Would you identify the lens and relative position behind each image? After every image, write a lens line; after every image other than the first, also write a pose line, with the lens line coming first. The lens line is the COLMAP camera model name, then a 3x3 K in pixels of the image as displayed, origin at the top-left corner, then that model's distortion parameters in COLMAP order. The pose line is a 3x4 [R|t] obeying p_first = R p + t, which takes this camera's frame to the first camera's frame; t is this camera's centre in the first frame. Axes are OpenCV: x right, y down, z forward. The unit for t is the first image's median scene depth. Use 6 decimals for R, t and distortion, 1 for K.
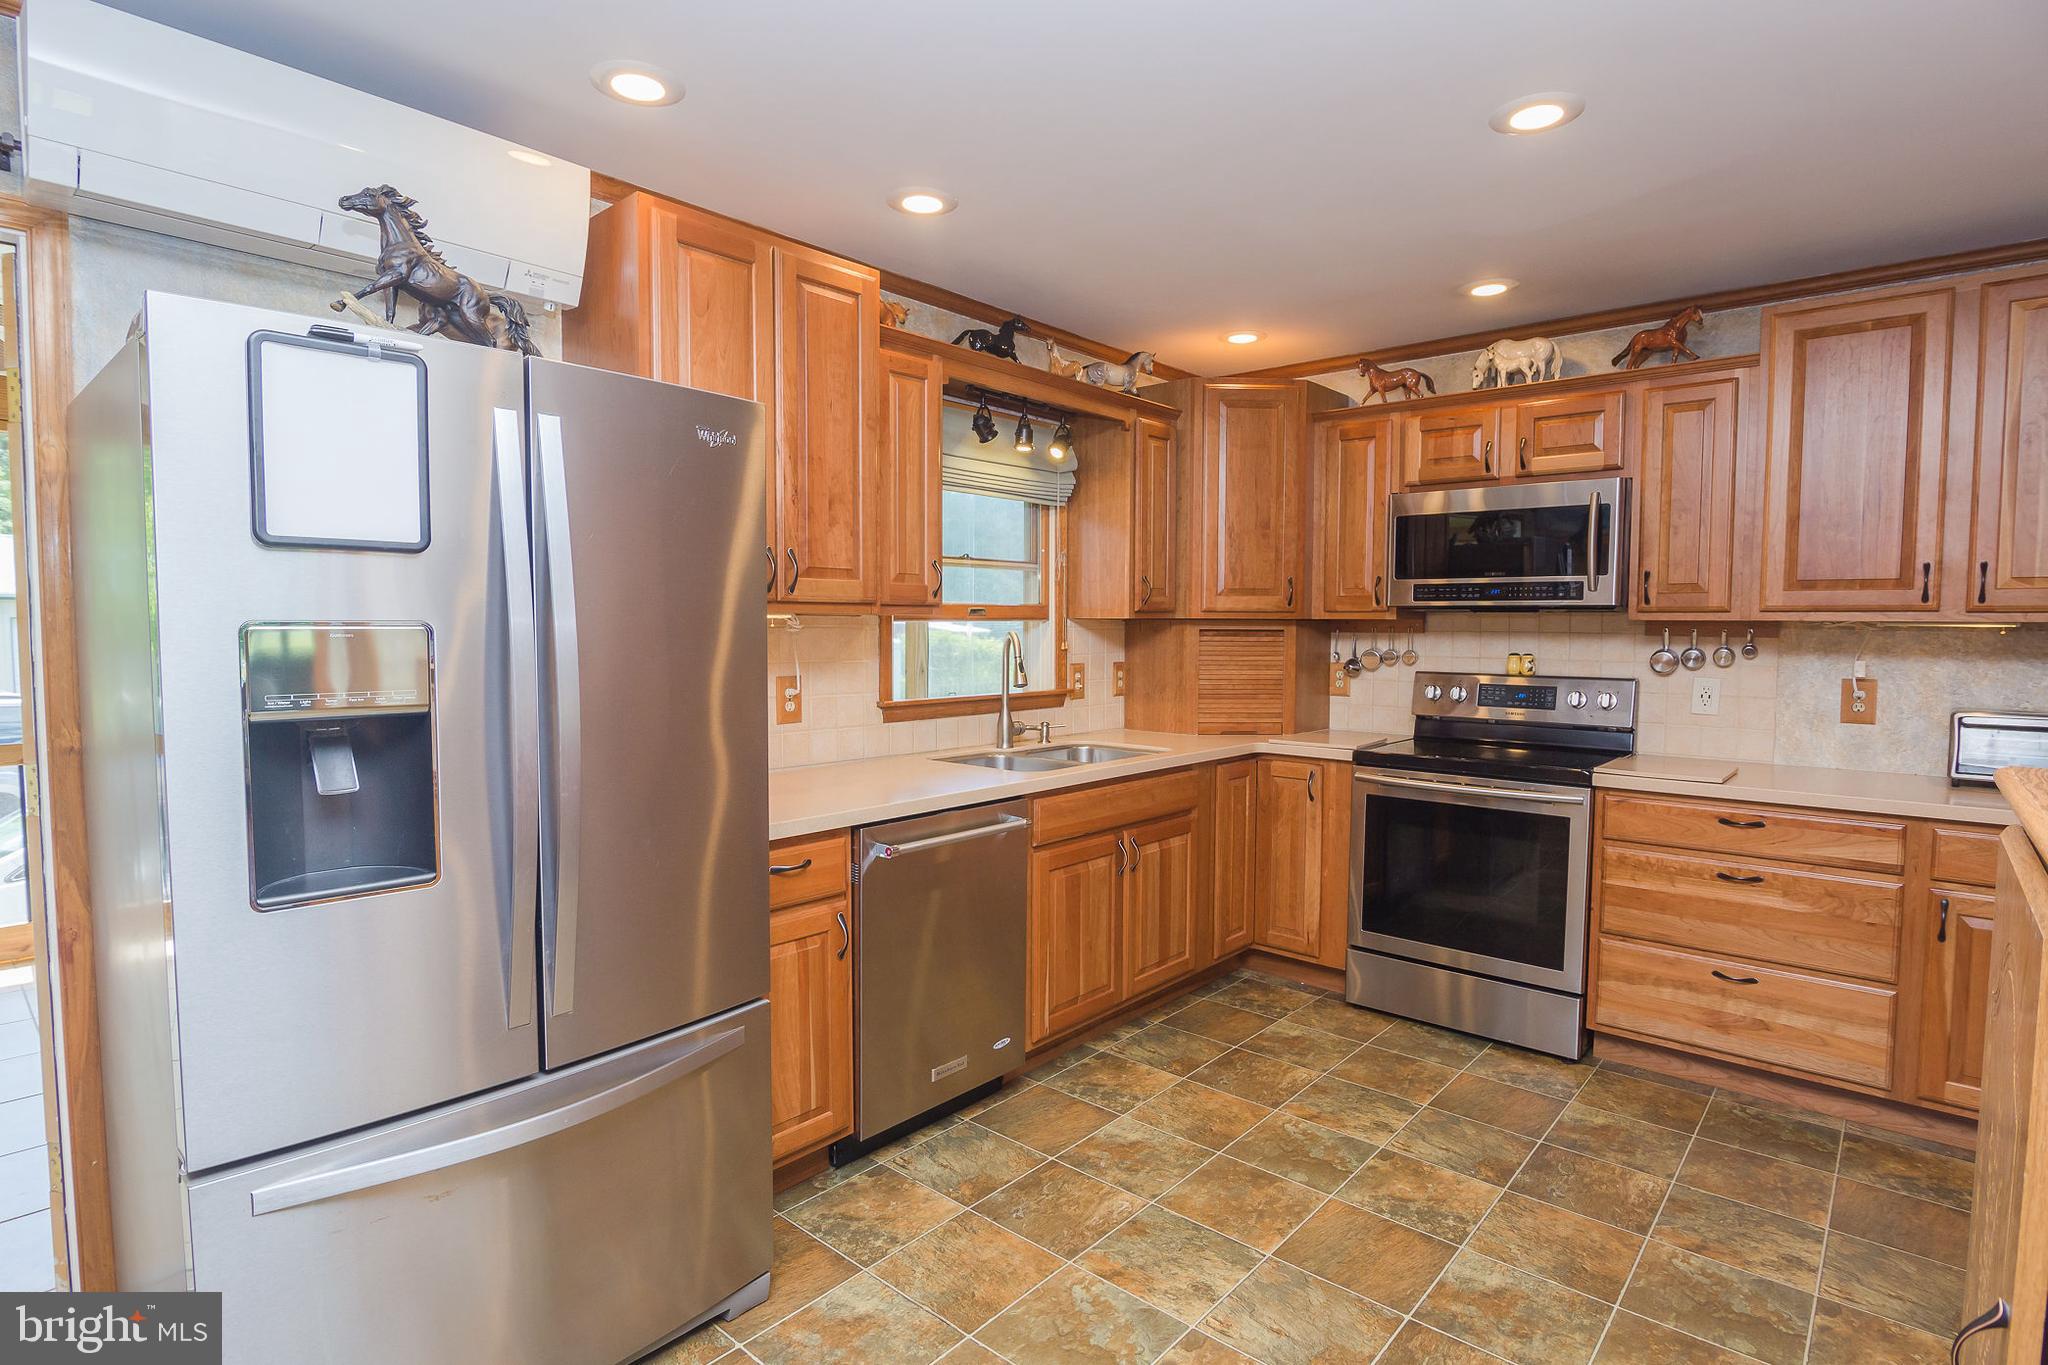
lens RADIAL K [[998.7, 0, 1034.8], [0, 998.7, 687.3], [0, 0, 1]] dist [-0.020357, -0.001707]
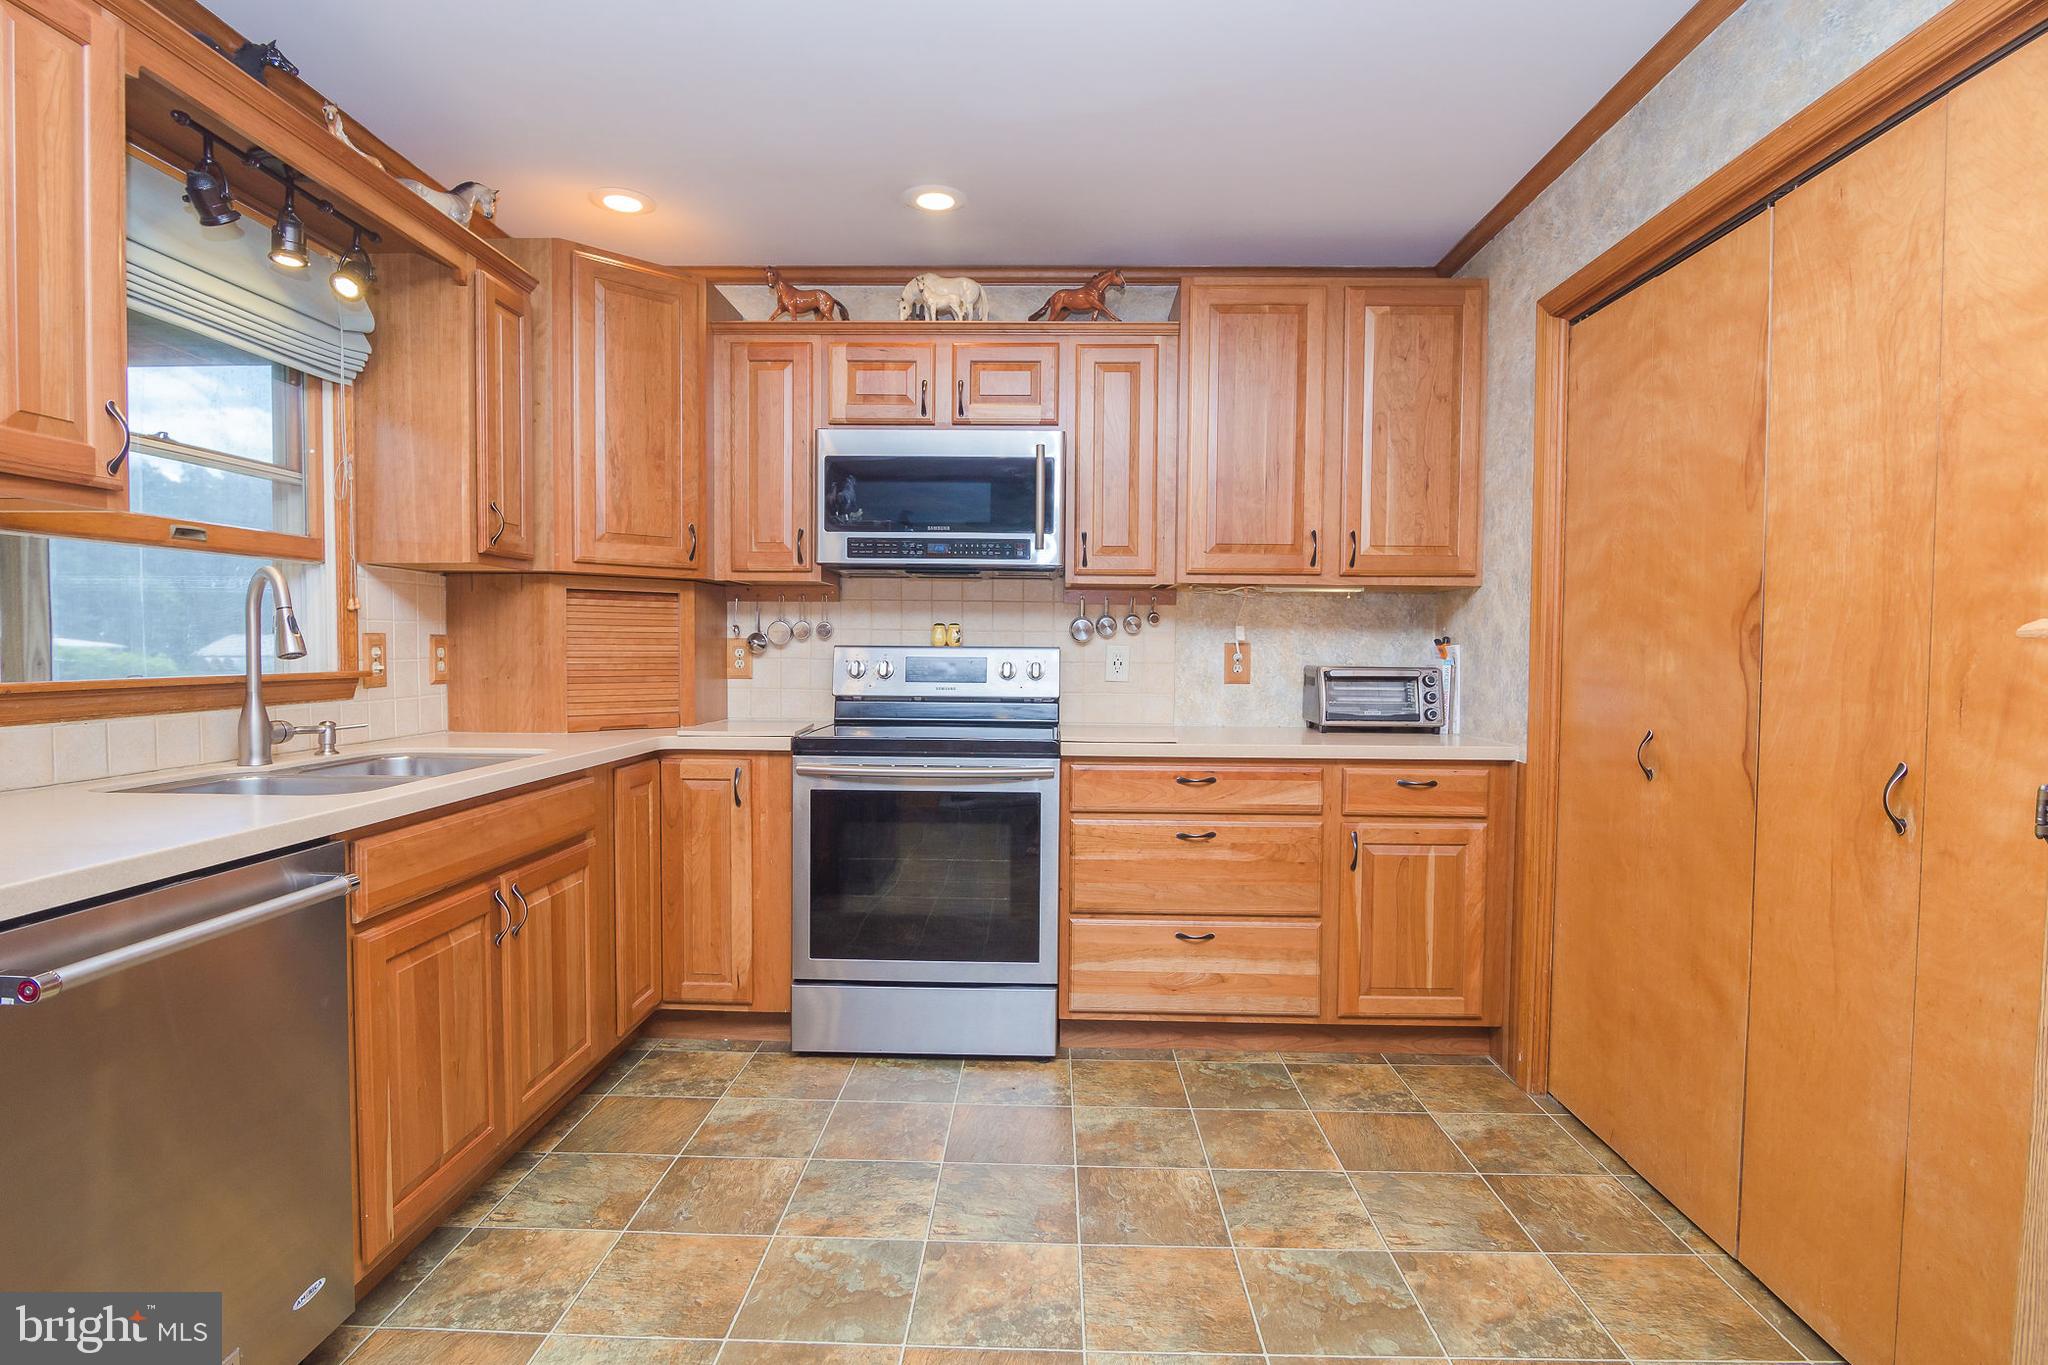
lens RADIAL K [[998.7, 0, 1008.2], [0, 998.7, 686.9], [0, 0, 1]] dist [-0.020357, -0.001707]
pose [[0.773013, -0.023029, 0.633972, -0.060063], [0.033714, 0.999420, -0.004804, 0.035427], [-0.633493, 0.025087, 0.773341, 0.289436]]
